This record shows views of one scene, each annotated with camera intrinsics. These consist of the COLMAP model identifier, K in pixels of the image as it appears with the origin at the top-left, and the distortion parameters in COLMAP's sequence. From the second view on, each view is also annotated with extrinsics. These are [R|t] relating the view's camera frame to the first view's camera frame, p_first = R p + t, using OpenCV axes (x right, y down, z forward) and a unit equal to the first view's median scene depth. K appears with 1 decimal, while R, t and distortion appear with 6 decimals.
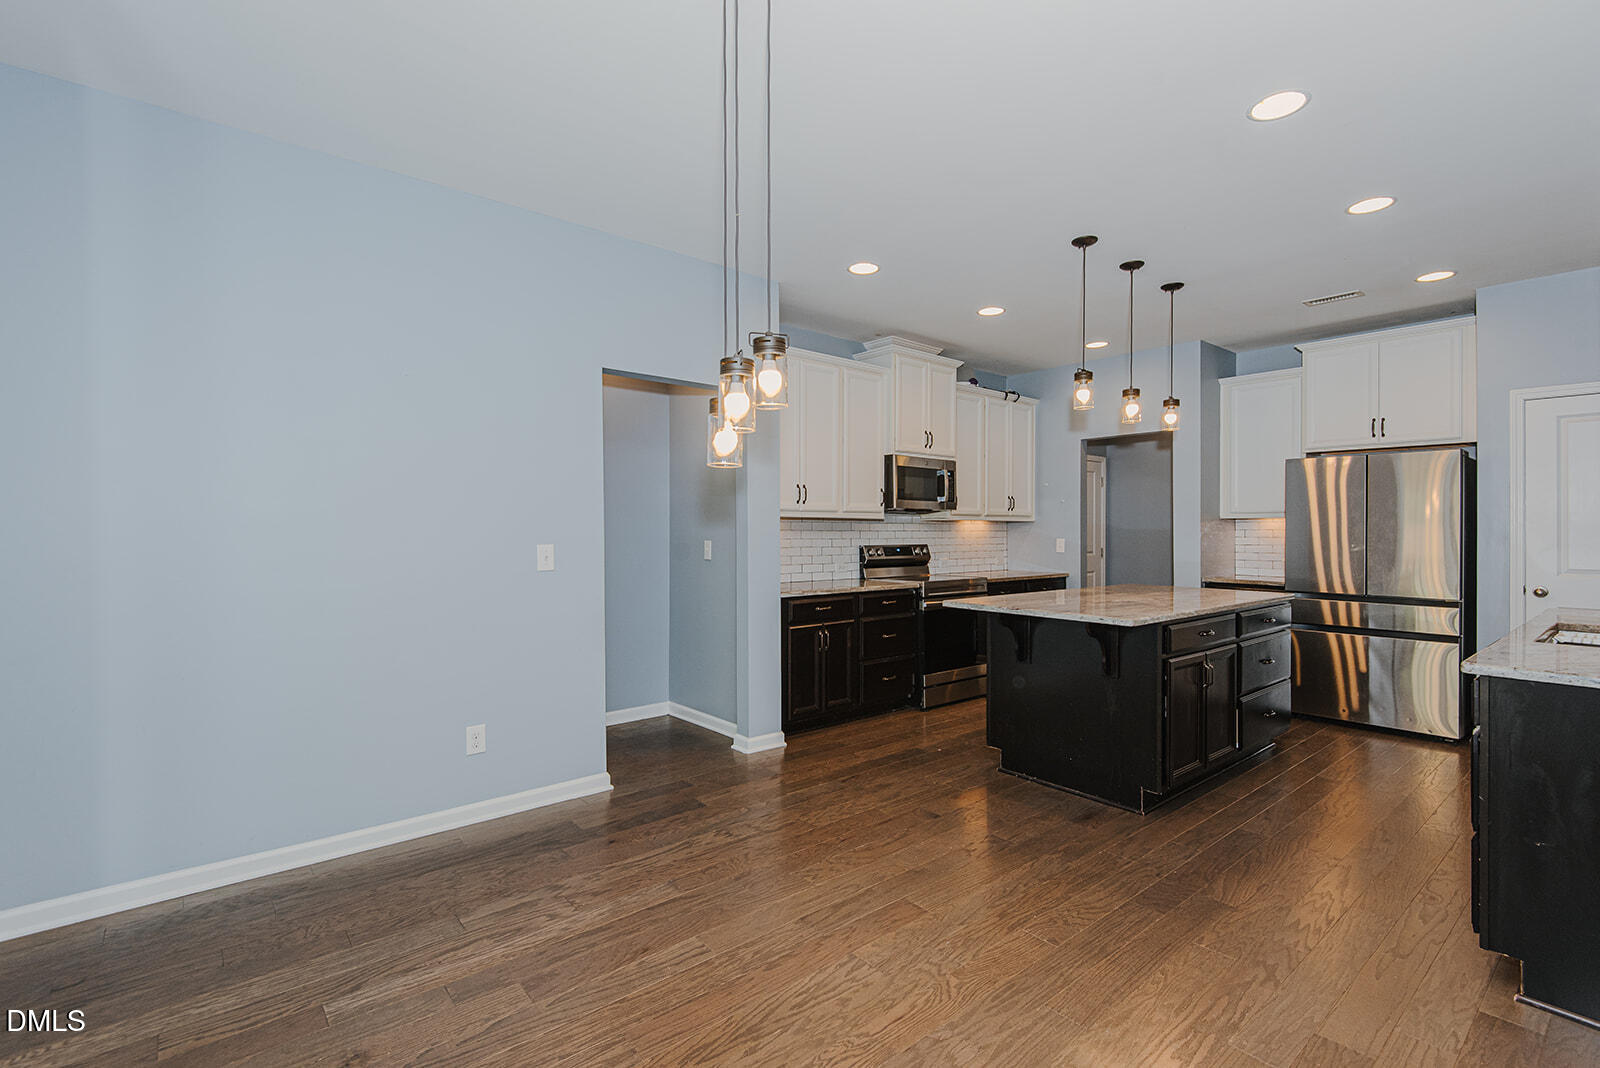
lens RADIAL K [[732.5, 0, 799.3], [0, 732.5, 528.7], [0, 0, 1]] dist [0.022153, -0.010175]
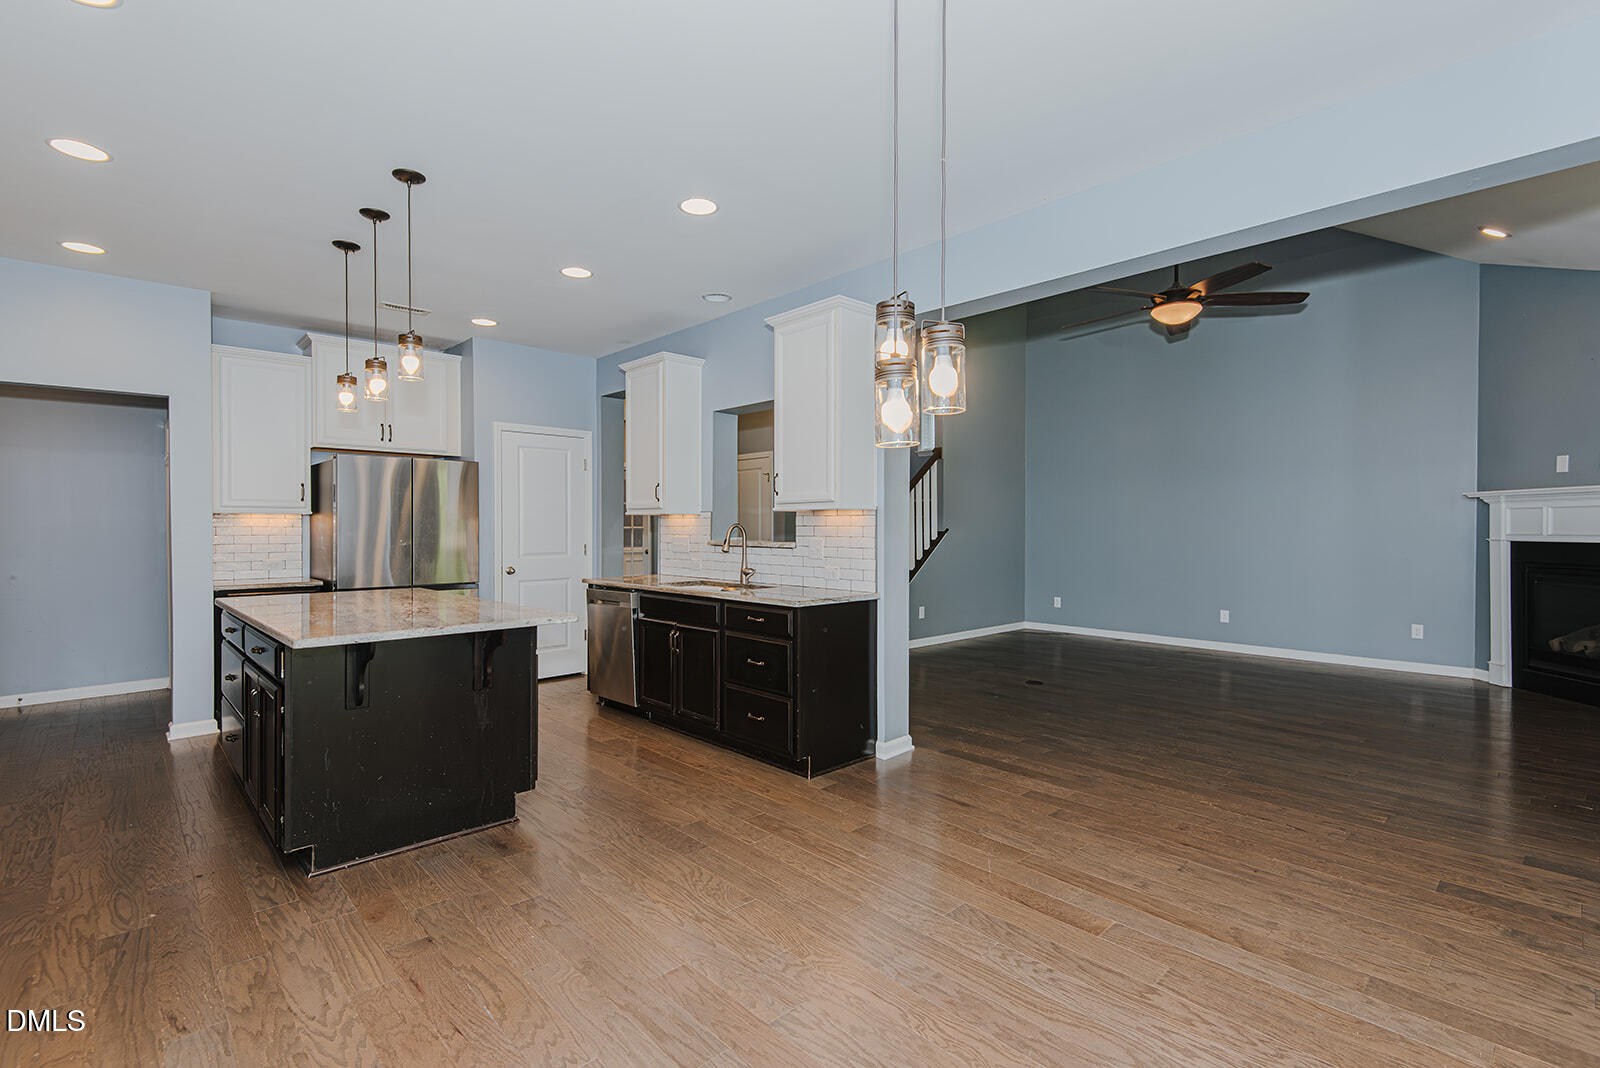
lens RADIAL K [[732.5, 0, 810.5], [0, 732.5, 531.1], [0, 0, 1]] dist [0.022153, -0.010175]
pose [[-0.069201, -0.008487, 0.997567, -0.326074], [-0.001790, 0.999963, 0.008383, -0.001218], [-0.997601, -0.001206, -0.069214, 0.421565]]
